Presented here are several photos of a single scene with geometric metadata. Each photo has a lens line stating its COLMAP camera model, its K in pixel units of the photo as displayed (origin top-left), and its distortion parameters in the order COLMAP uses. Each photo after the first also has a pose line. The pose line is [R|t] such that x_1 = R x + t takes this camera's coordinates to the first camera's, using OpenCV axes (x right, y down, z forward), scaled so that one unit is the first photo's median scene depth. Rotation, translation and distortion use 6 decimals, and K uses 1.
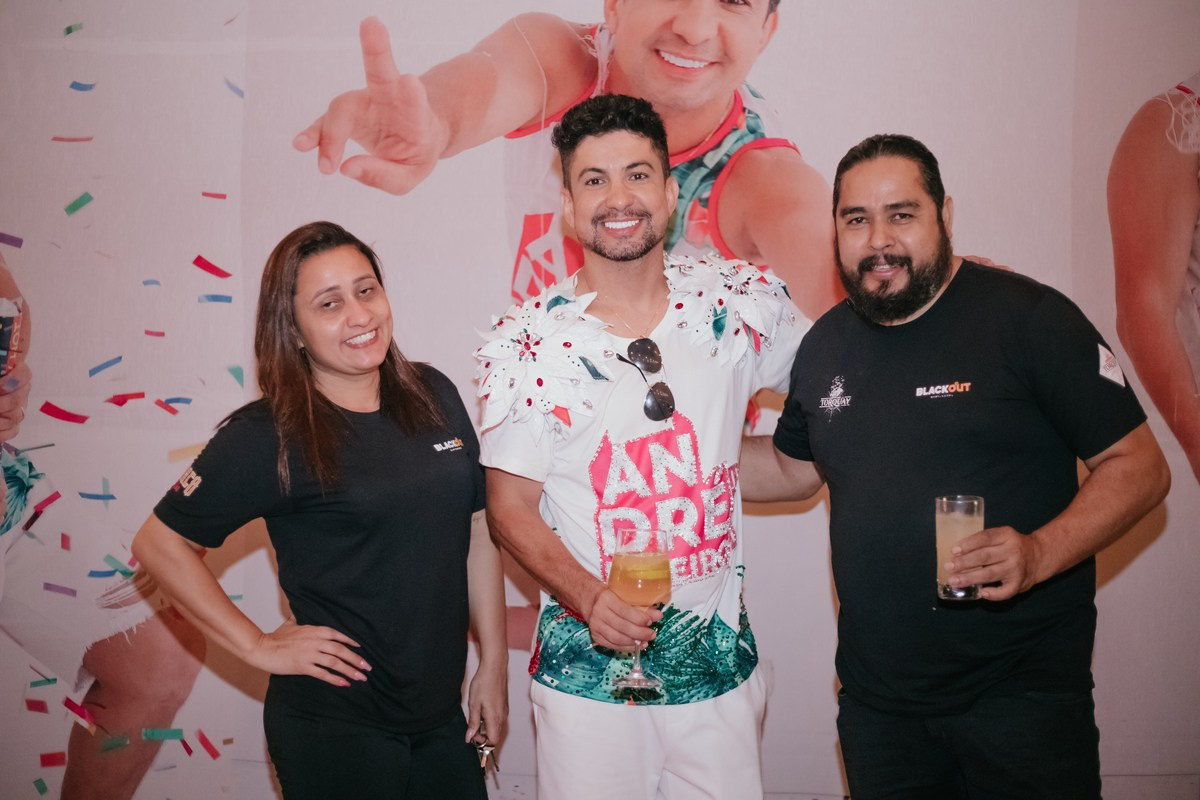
lens RADIAL K [[1743.9, 0, 600.0], [0, 1743.9, 400.0], [0, 0, 1]] dist [-0.120523, -0.062546]
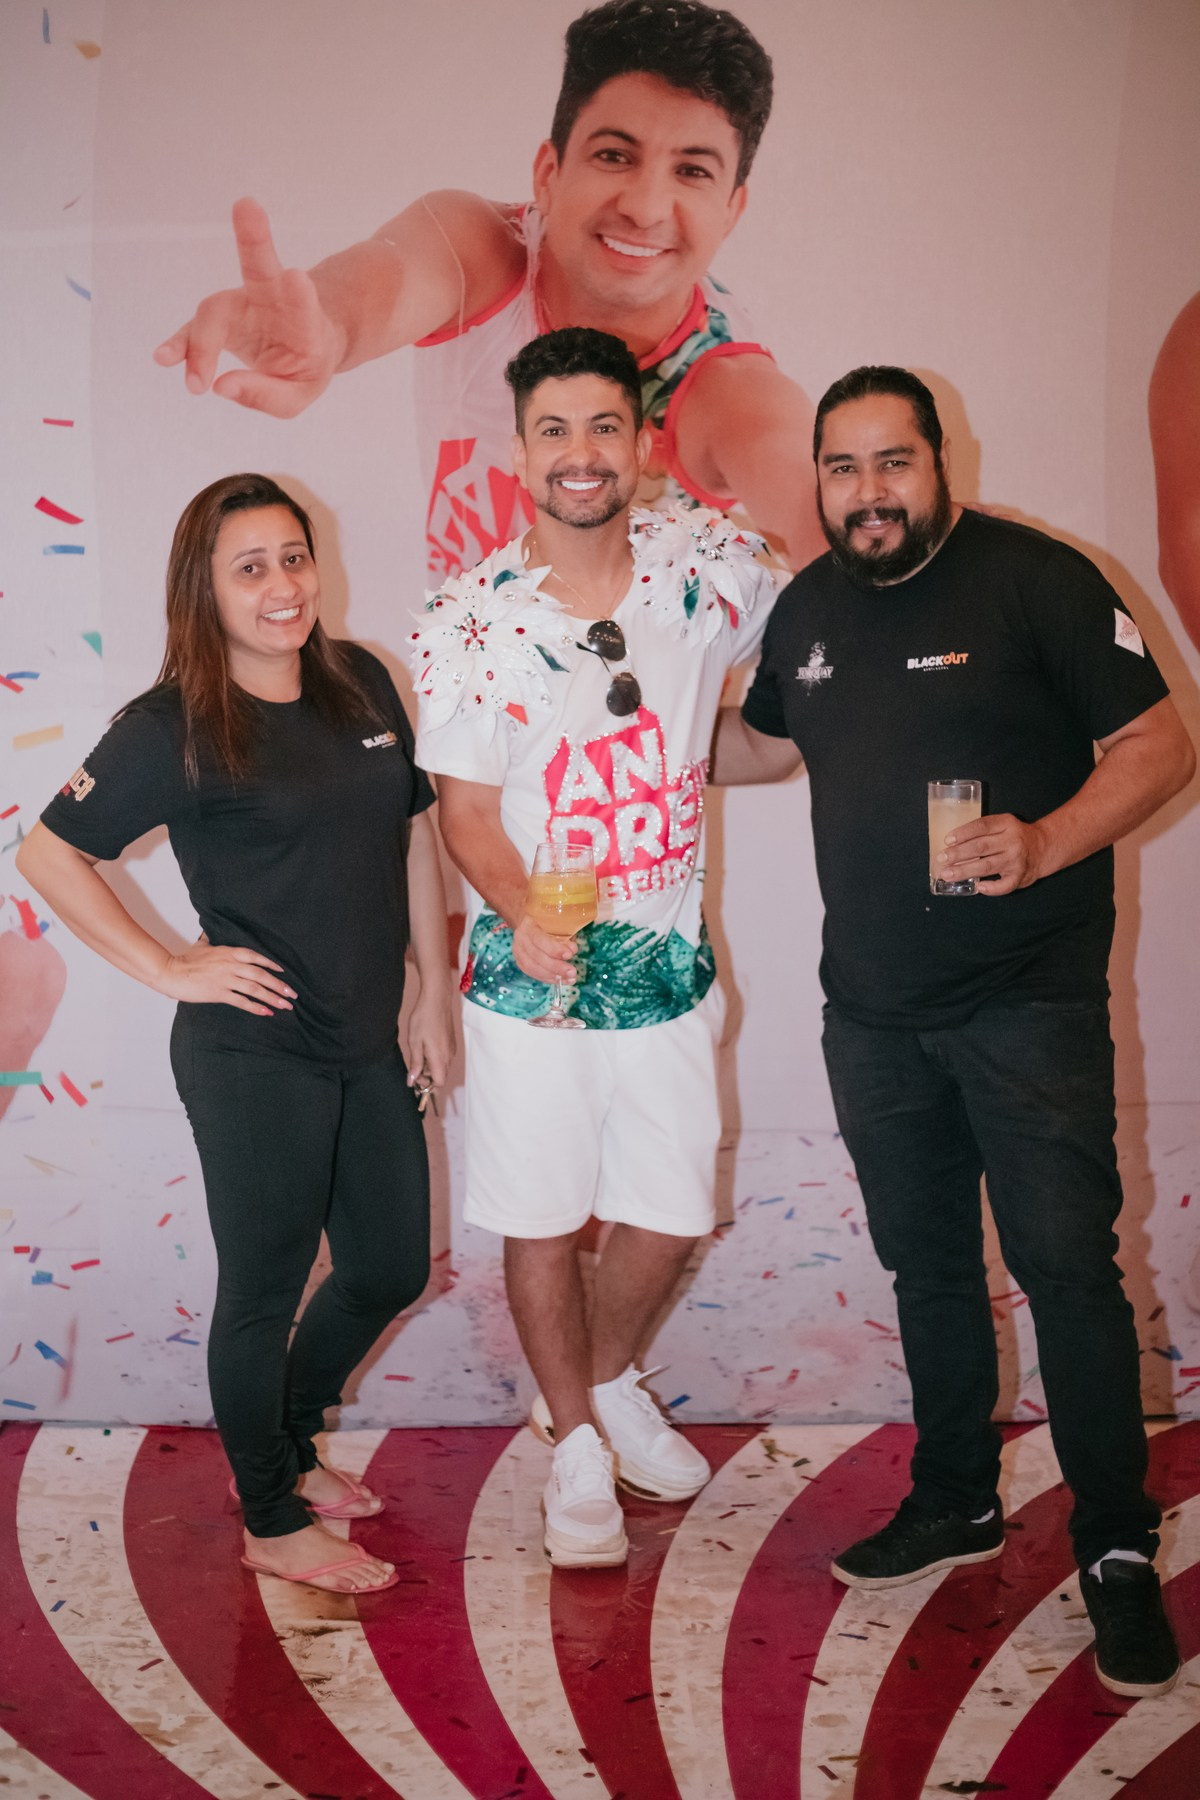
lens RADIAL K [[2615.9, 0, 600.0], [0, 2615.9, 900.0], [0, 0, 1]] dist [-0.120523, -0.062546]
pose [[0.998766, -0.019861, 0.045523, -0.028493], [0.014340, 0.992846, 0.118538, -0.036012], [-0.047551, -0.117739, 0.991905, -0.246884]]
